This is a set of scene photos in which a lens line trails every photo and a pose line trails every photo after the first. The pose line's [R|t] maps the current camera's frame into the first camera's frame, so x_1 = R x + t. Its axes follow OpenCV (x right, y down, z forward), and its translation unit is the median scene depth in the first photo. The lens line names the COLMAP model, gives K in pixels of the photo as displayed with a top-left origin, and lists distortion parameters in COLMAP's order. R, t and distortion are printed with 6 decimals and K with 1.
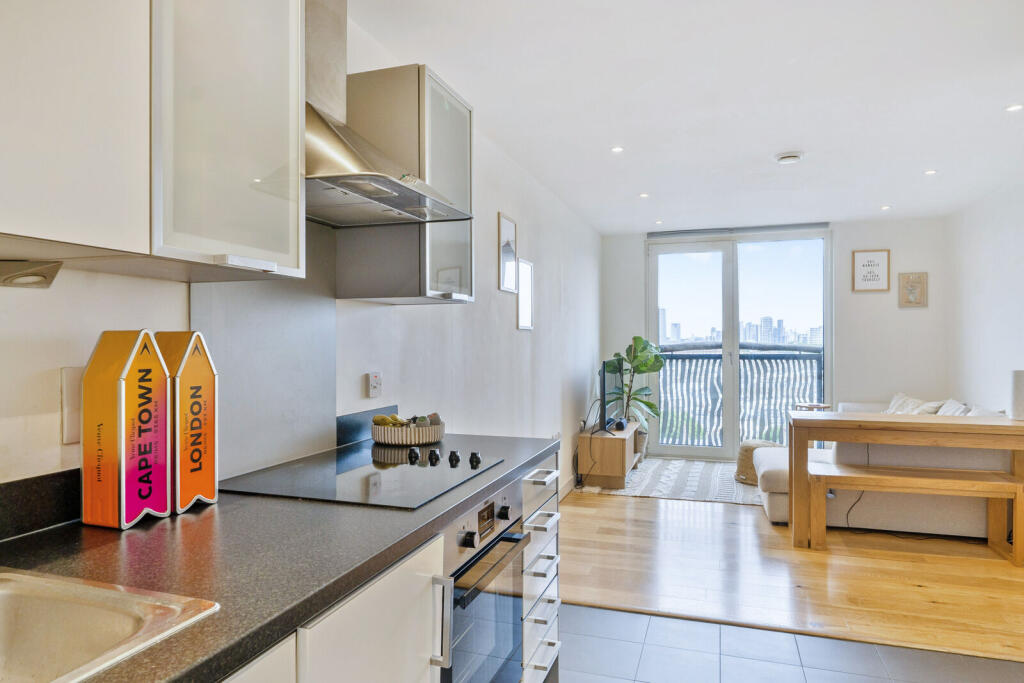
lens RADIAL K [[666.7, 0, 496.0], [0, 666.7, 343.5], [0, 0, 1]] dist [-0.000235, 0.001820]
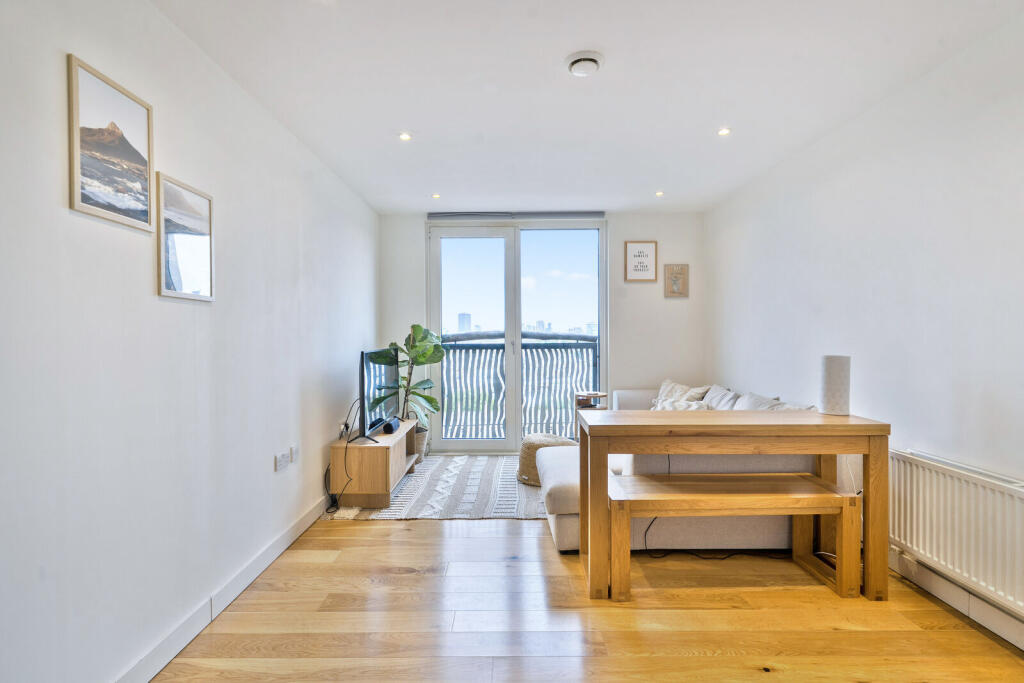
lens RADIAL K [[501.3, 0, 512.0], [0, 501.3, 341.5], [0, 0, 1]] dist [0.000187, 0.000056]
pose [[0.946158, -0.004341, 0.323676, 0.133419], [0.003695, 0.999990, 0.002608, 0.013111], [-0.323684, -0.001272, 0.946164, 0.361523]]
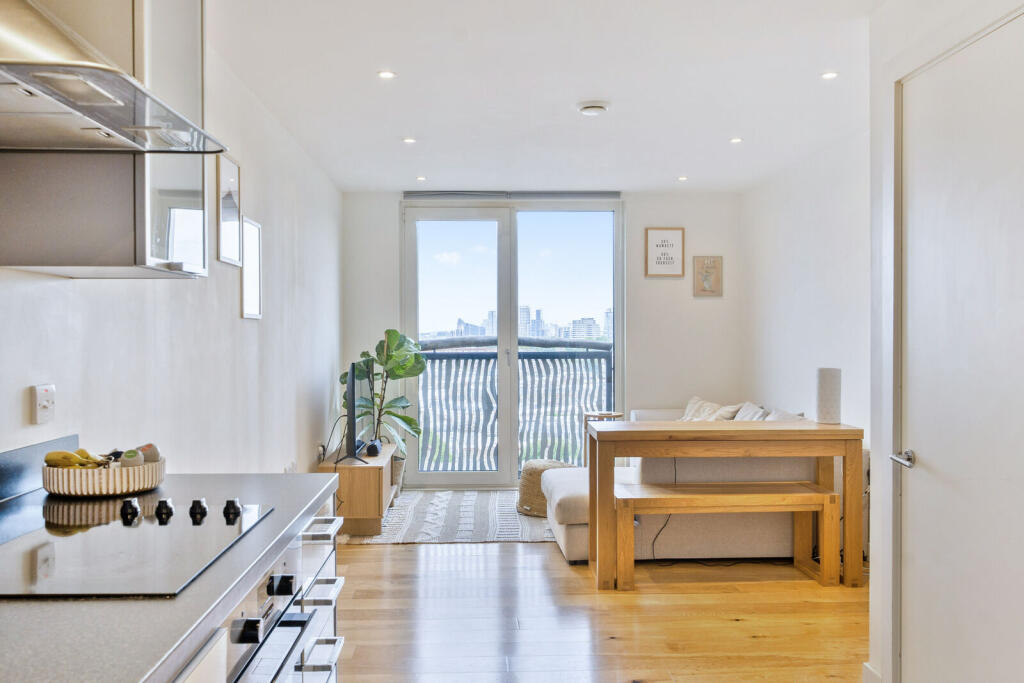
lens RADIAL K [[894.8, 0, 512.0], [0, 894.8, 341.5], [0, 0, 1]] dist [0.001637, 0.000360]
pose [[0.930576, -0.001898, 0.366095, -0.034682], [0.001015, 0.999996, 0.002604, 0.000499], [-0.366098, -0.002051, 0.930574, 0.019896]]
